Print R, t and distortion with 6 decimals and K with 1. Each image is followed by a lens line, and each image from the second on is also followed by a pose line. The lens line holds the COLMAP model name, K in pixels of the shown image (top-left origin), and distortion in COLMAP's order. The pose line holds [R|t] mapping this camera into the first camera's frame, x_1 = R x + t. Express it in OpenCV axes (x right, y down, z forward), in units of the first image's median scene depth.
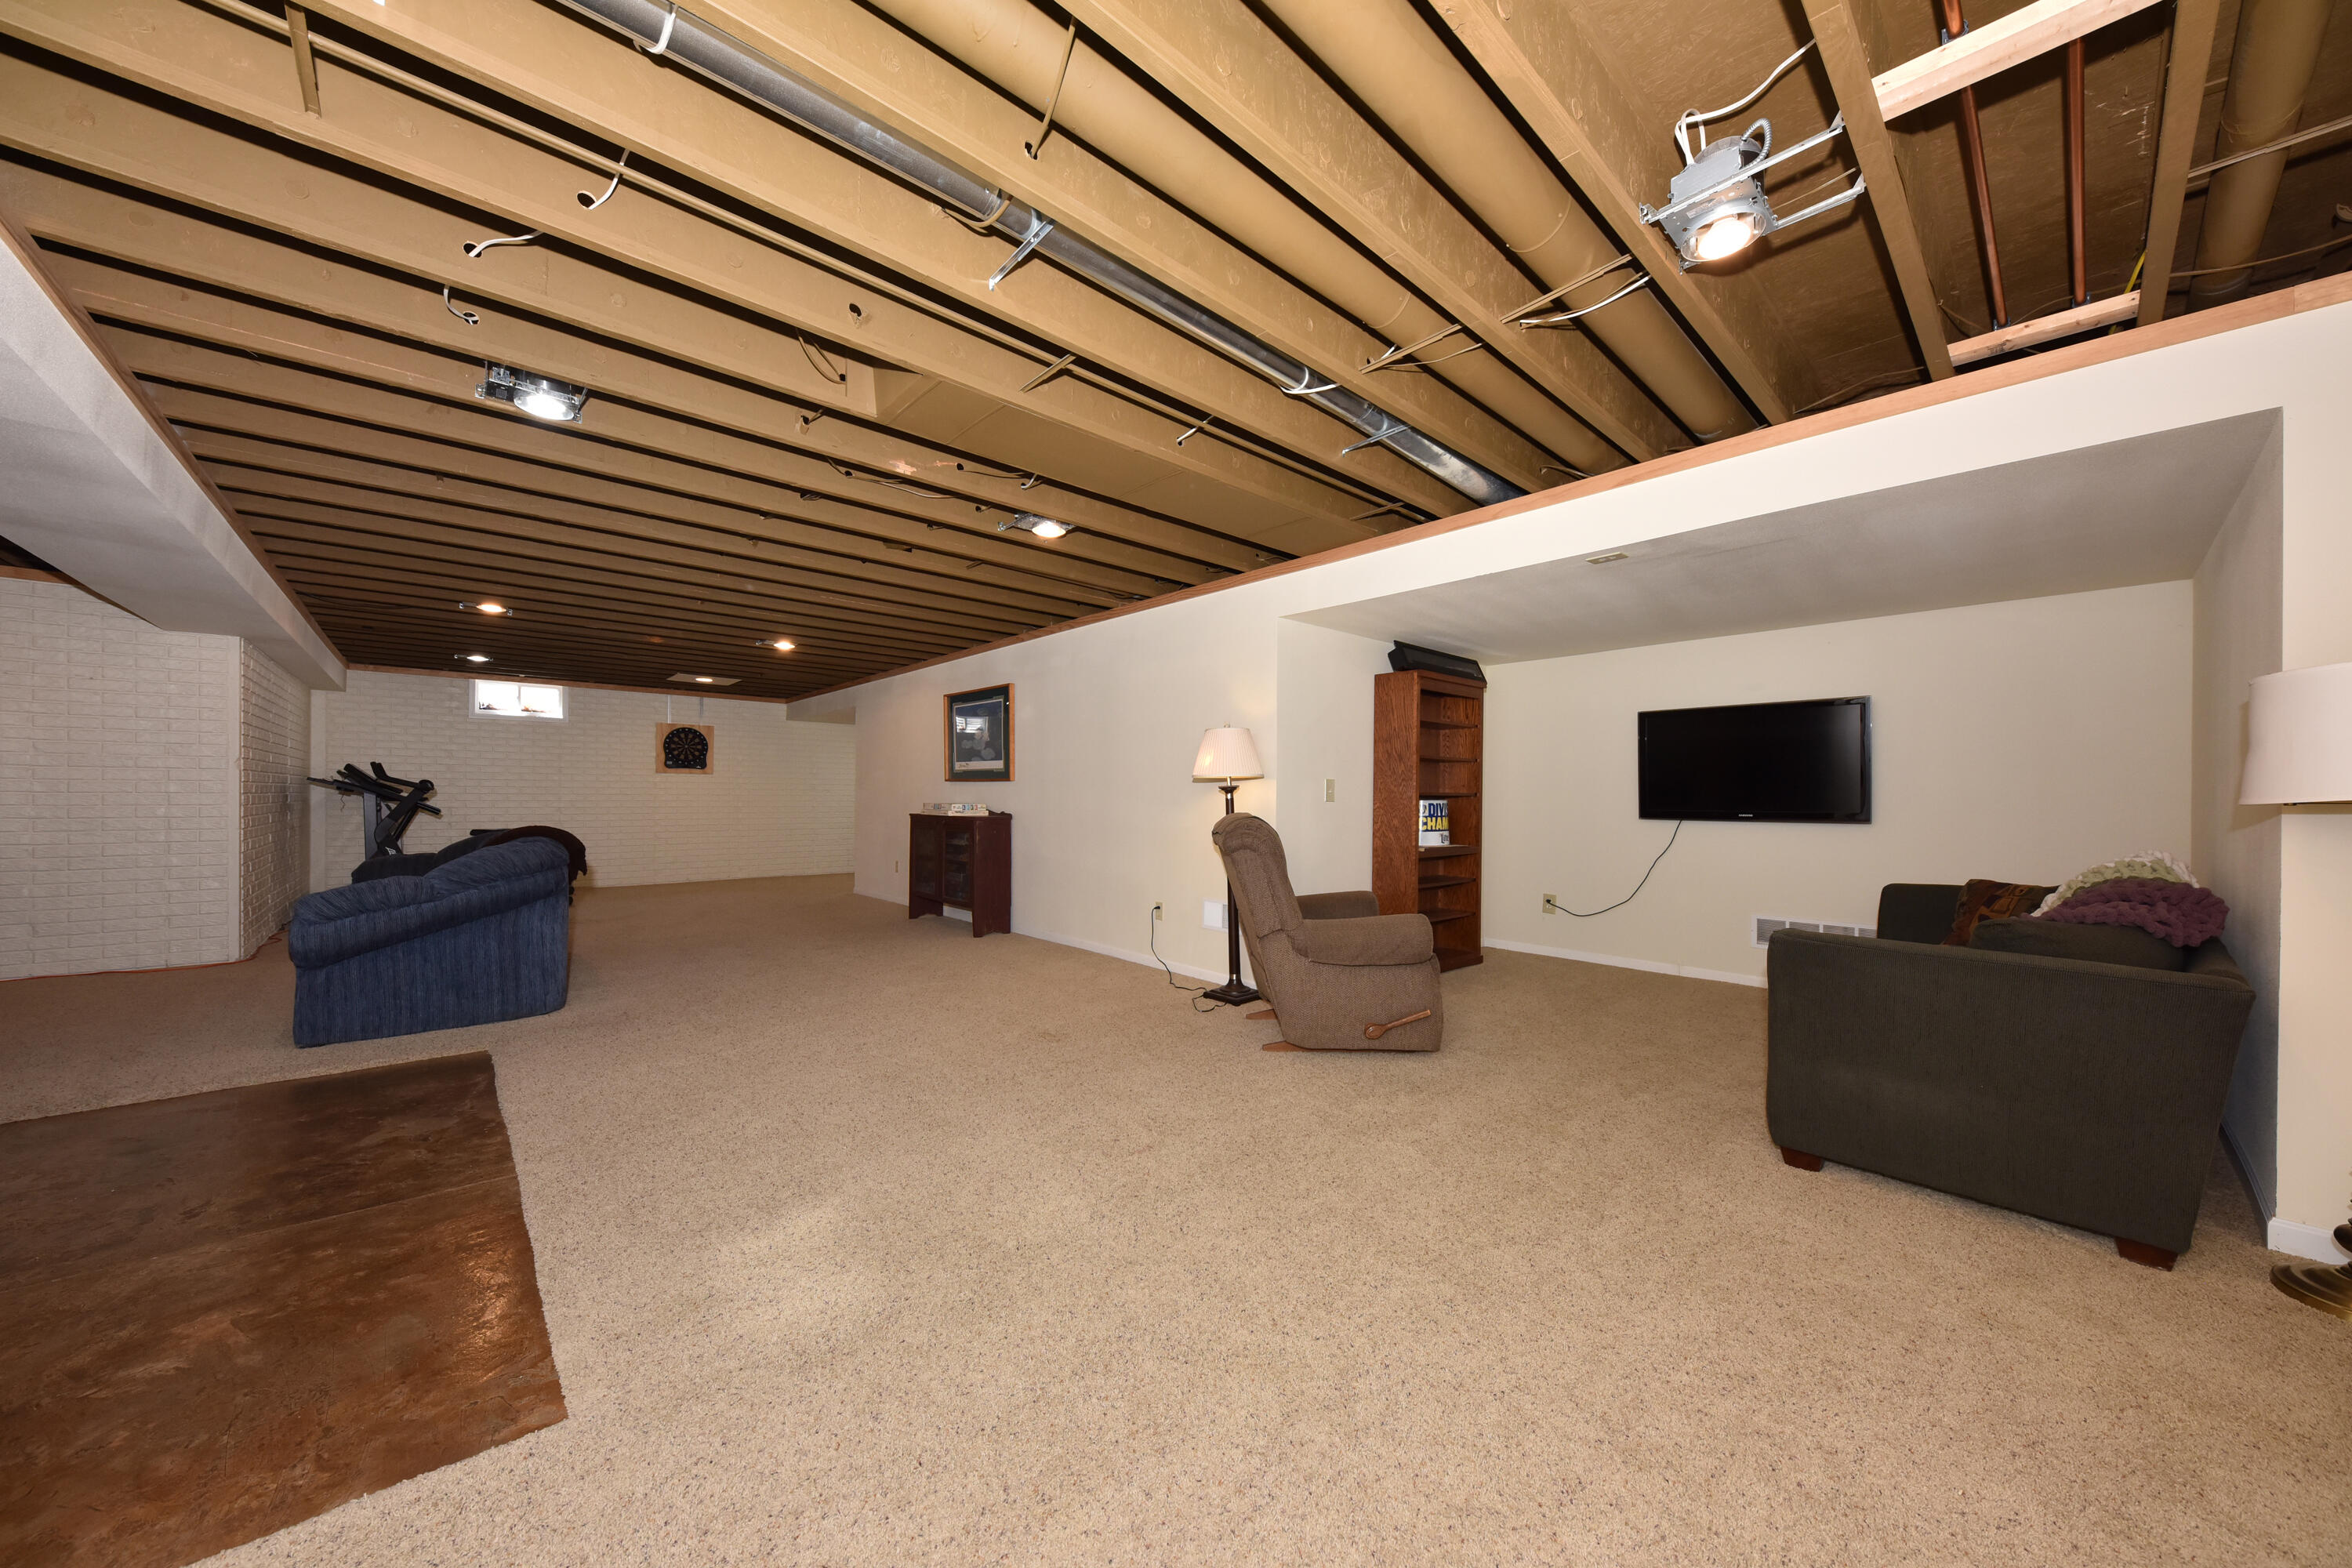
lens RADIAL K [[803.7, 0, 1195.2], [0, 803.7, 793.6], [0, 0, 1]] dist [-0.011804, -0.000656]
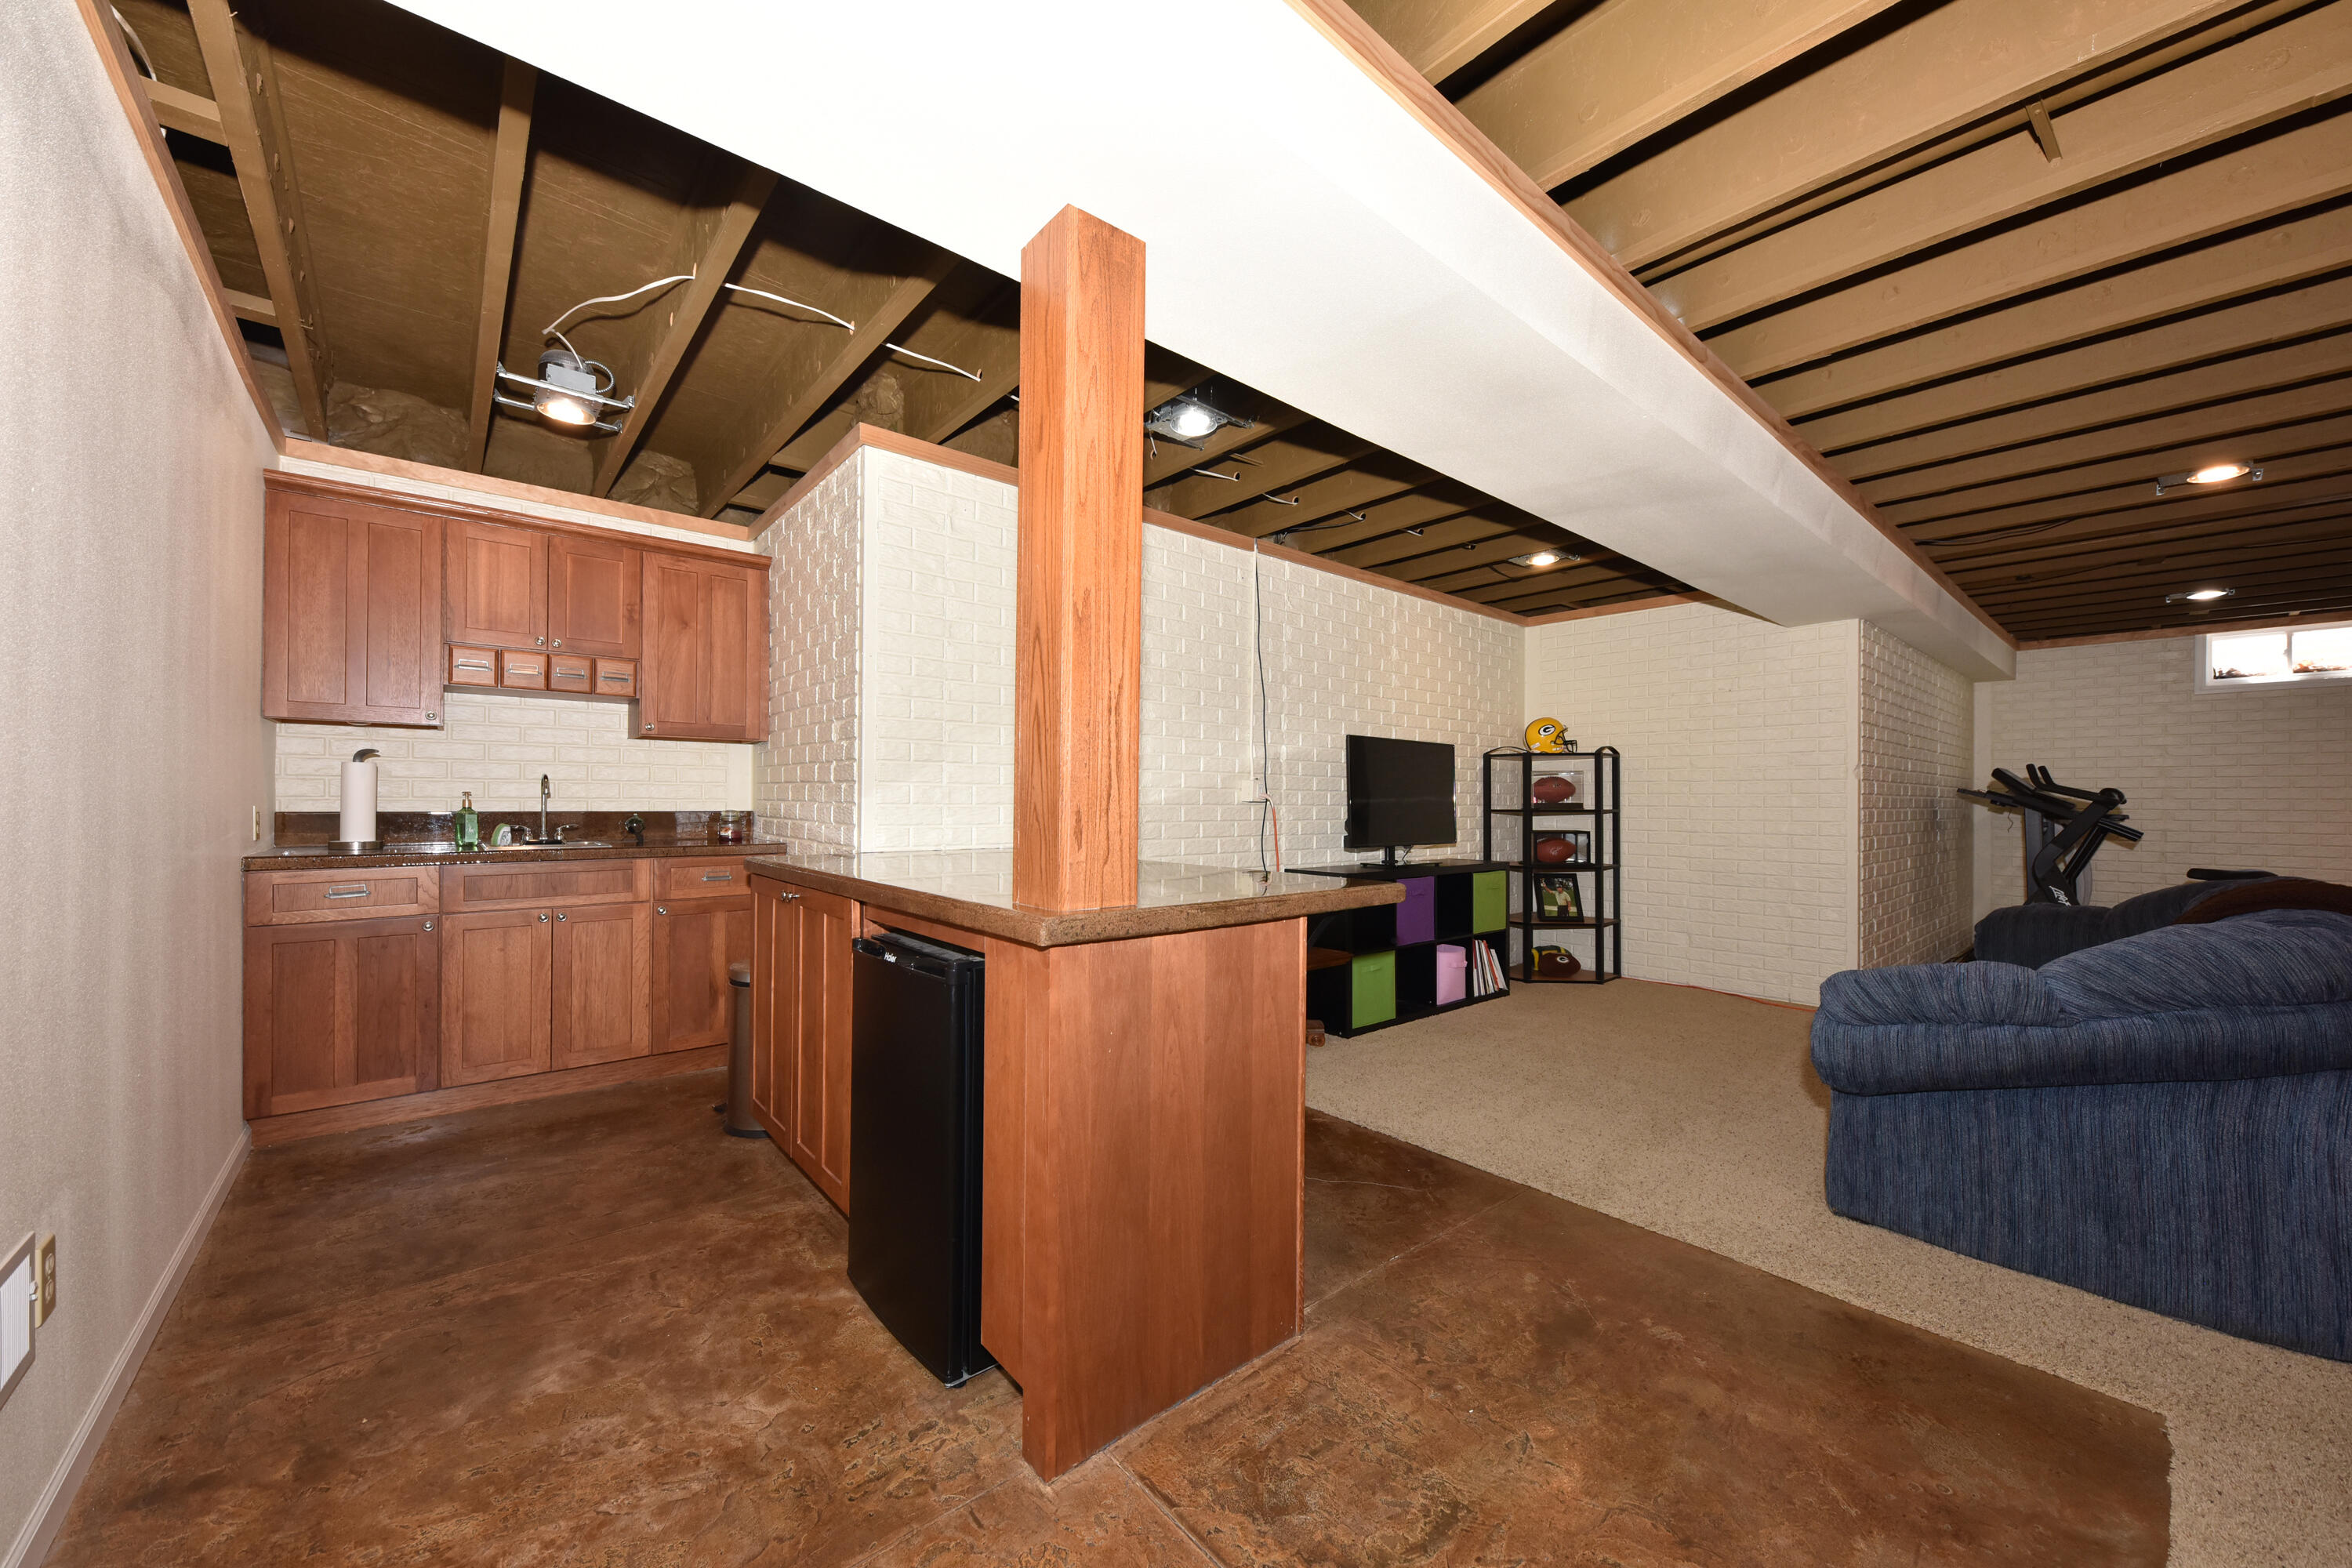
lens RADIAL K [[872.3, 0, 1191.9], [0, 872.3, 799.8], [0, 0, 1]] dist [0.001964, -0.001196]
pose [[-0.038291, -0.007087, -0.999241, -0.282976], [-0.003979, 0.999968, -0.006940, -0.000283], [0.999259, 0.003711, -0.038318, 0.349520]]
